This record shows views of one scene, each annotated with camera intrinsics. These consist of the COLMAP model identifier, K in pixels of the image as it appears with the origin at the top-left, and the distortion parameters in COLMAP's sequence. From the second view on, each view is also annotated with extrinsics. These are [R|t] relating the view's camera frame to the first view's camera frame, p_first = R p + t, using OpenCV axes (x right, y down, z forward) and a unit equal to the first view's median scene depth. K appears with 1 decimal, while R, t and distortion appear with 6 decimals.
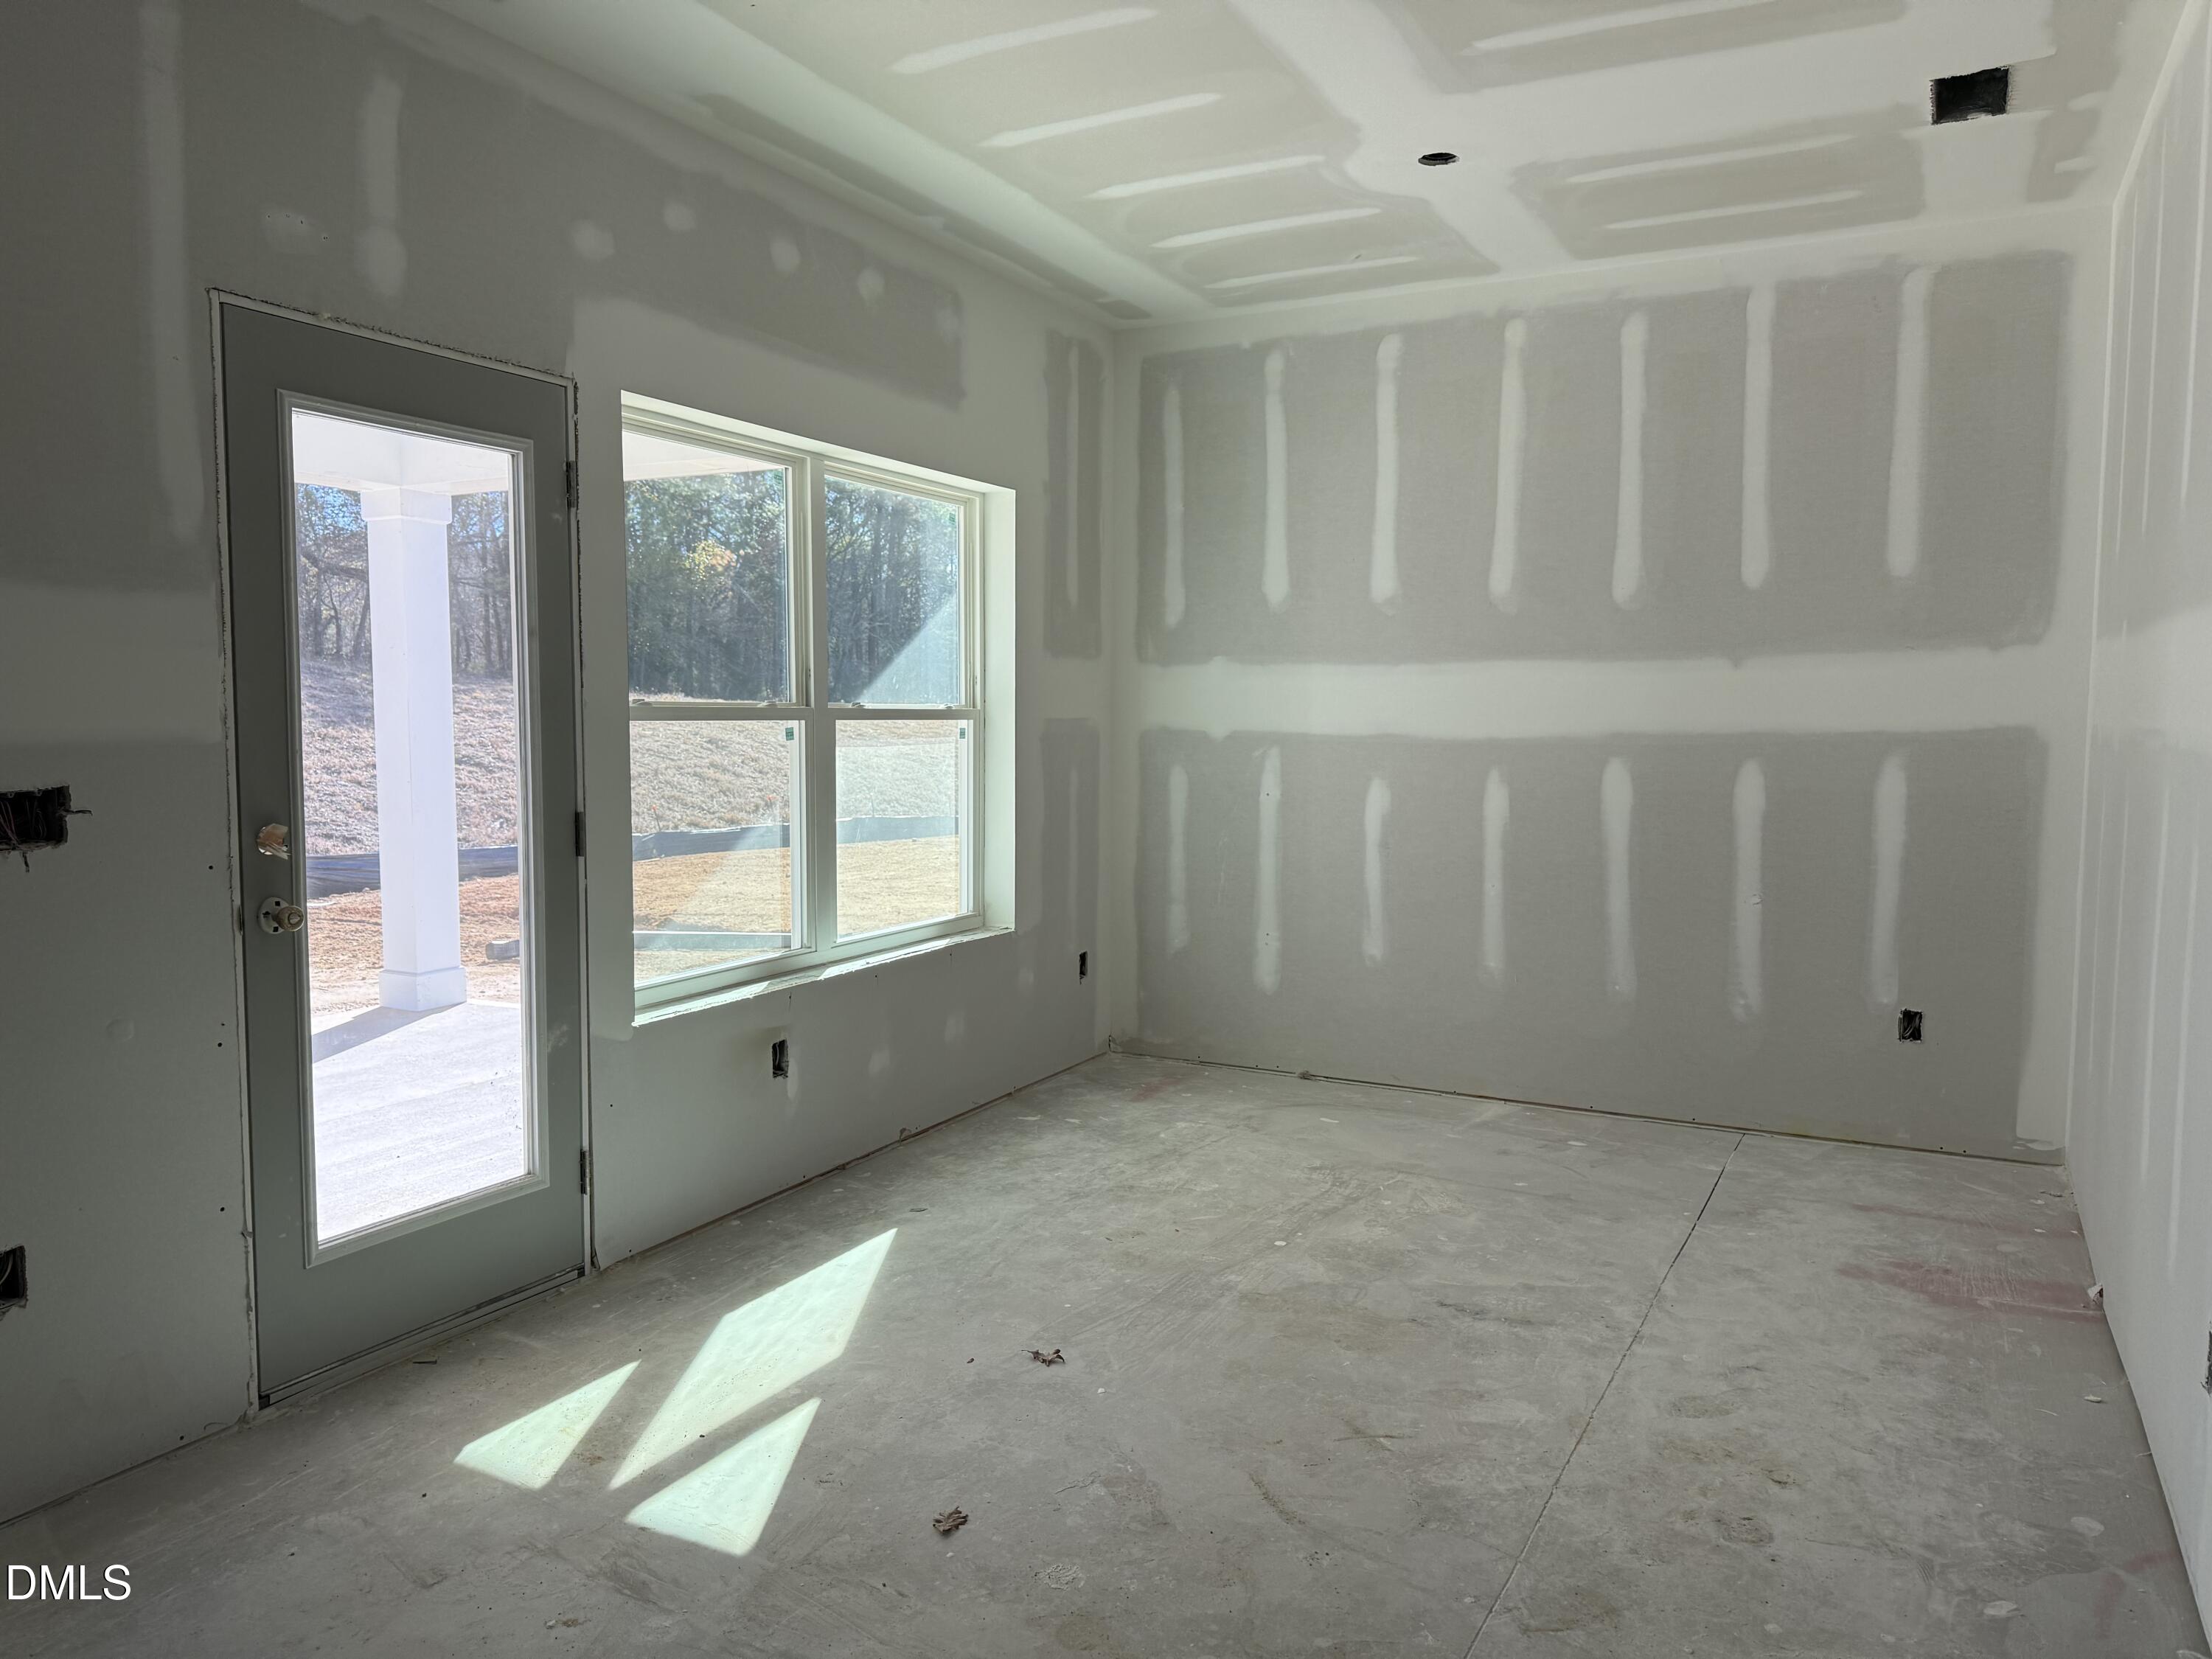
lens RADIAL K [[1592.1, 0, 1106.0], [0, 1592.1, 829.5], [0, 0, 1]] dist [0.005583, -0.067389]
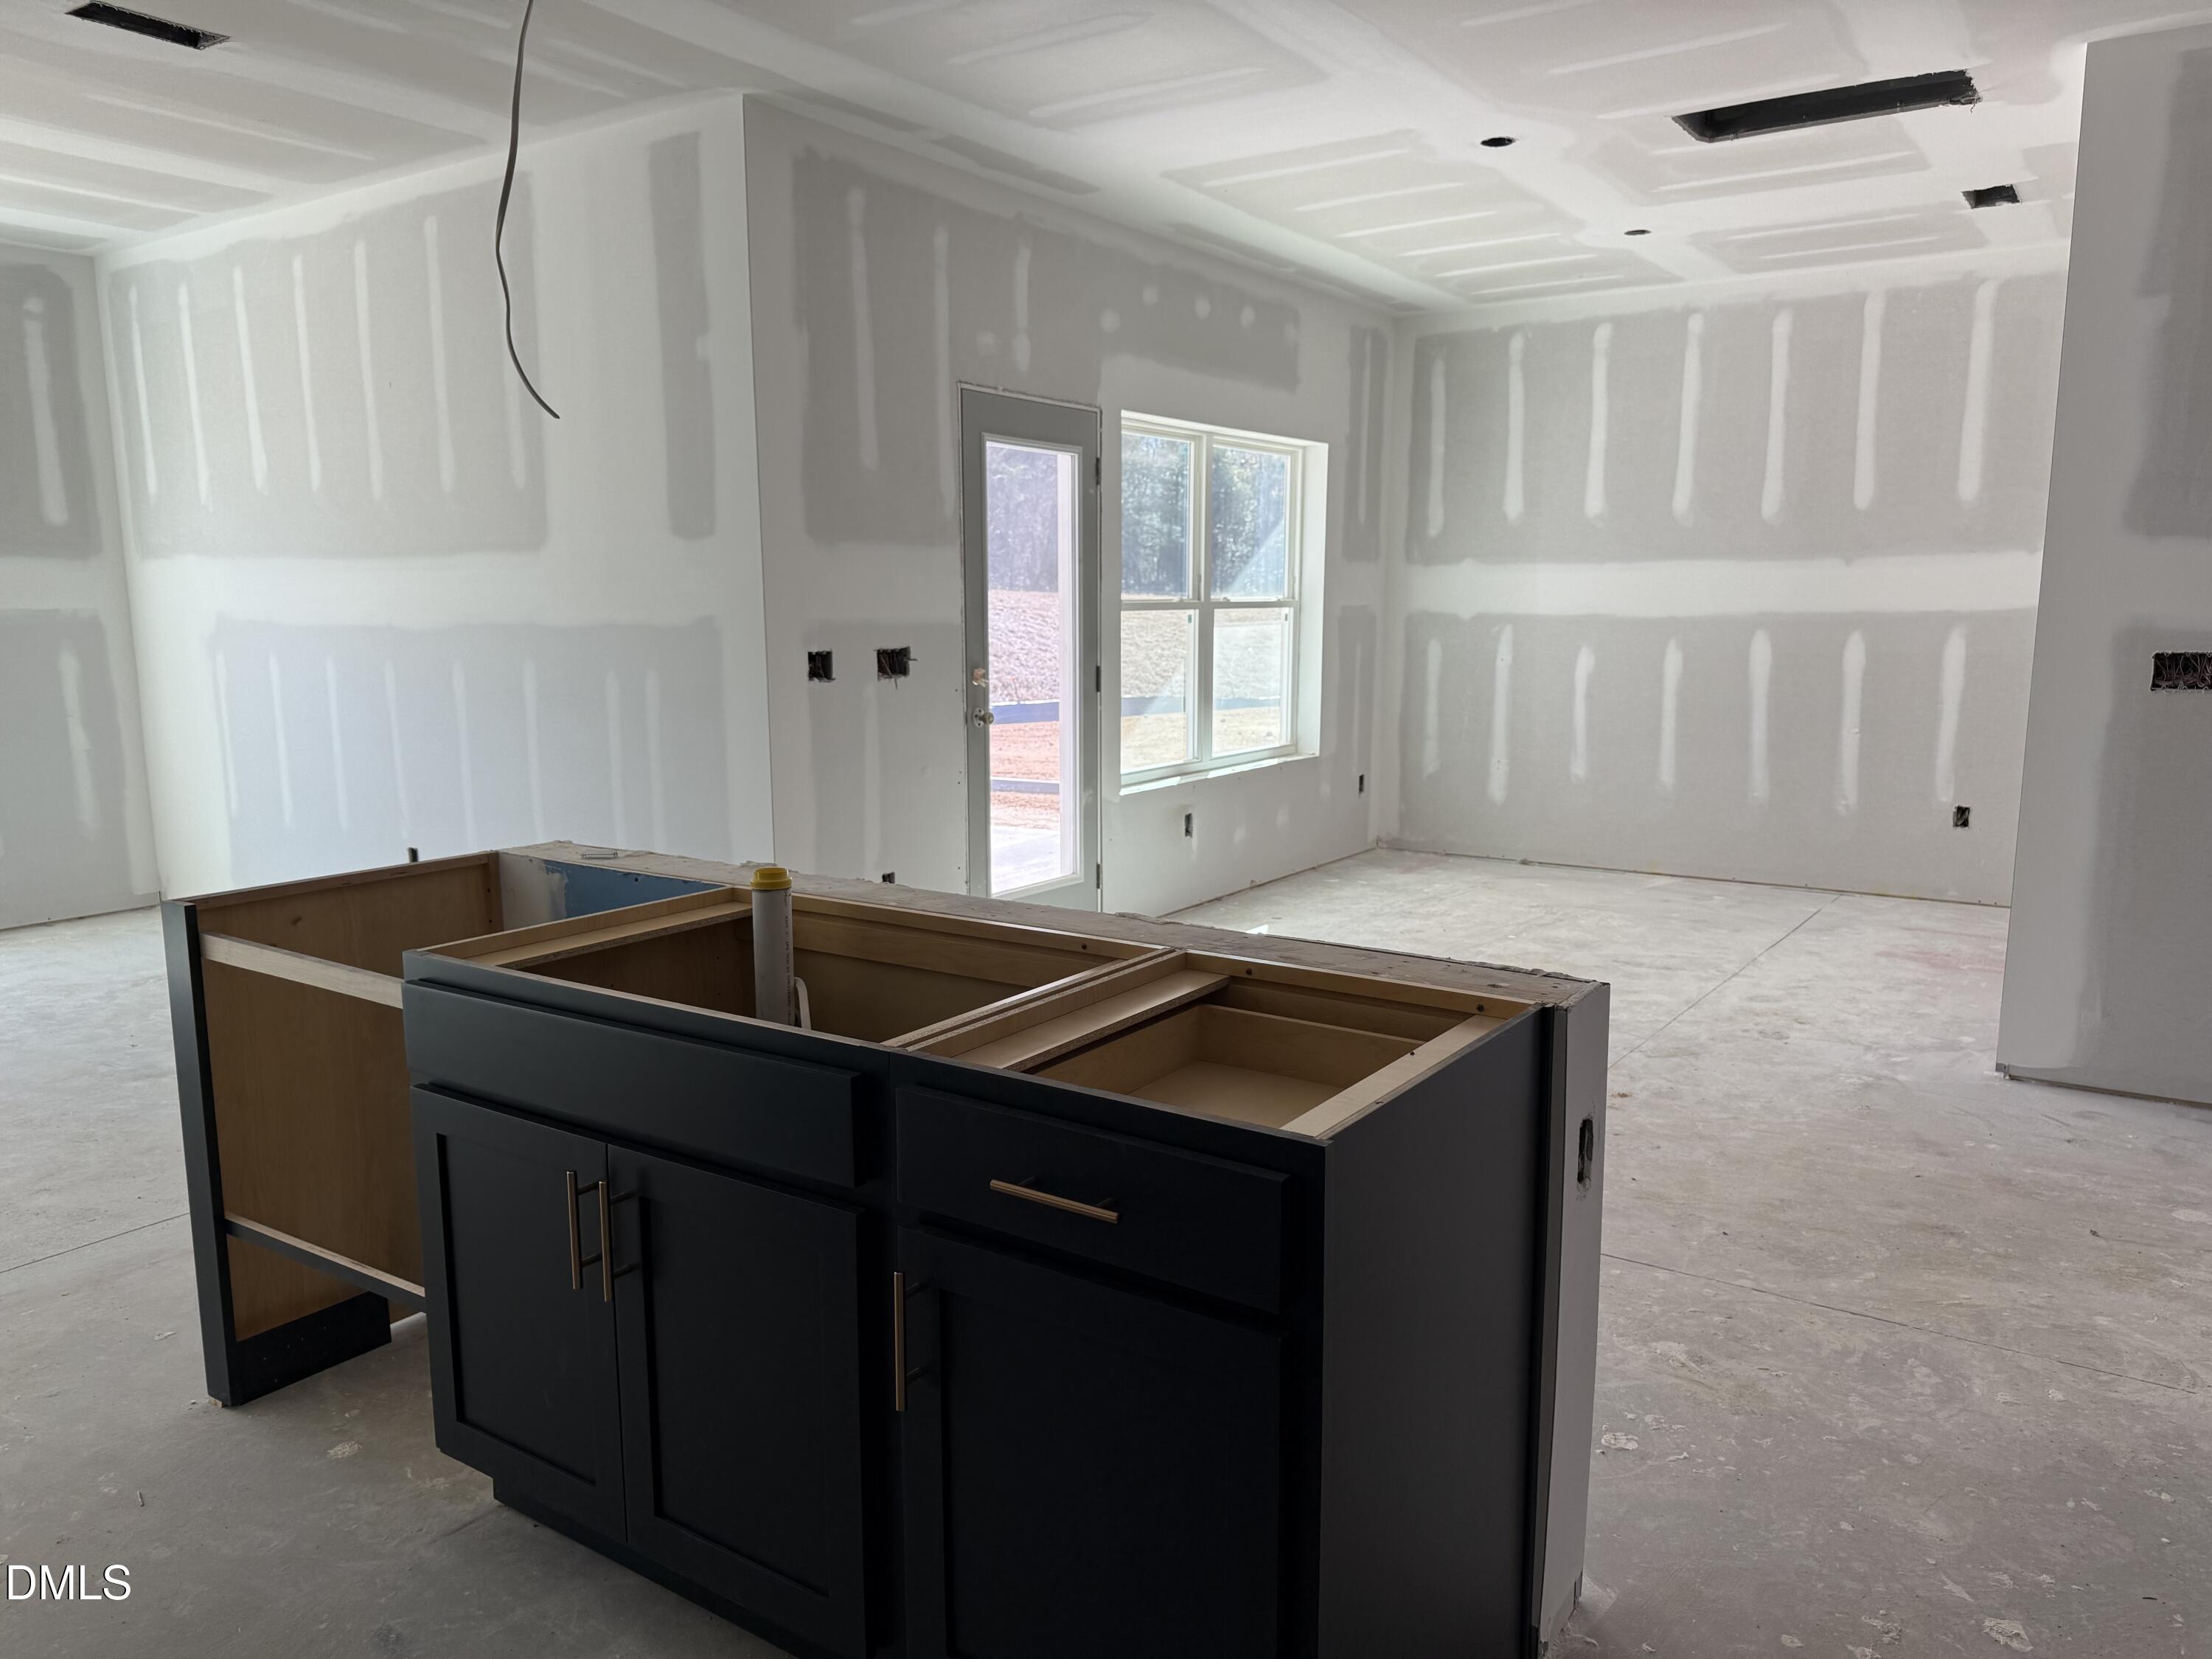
lens RADIAL K [[1588.2, 0, 1063.4], [0, 1588.2, 869.9], [0, 0, 1]] dist [0.074475, -0.231601]
pose [[0.989638, 0.013685, -0.142930, -0.087811], [0.000082, 0.995394, 0.095869, 0.031611], [0.143583, -0.094887, 0.985079, -0.514164]]
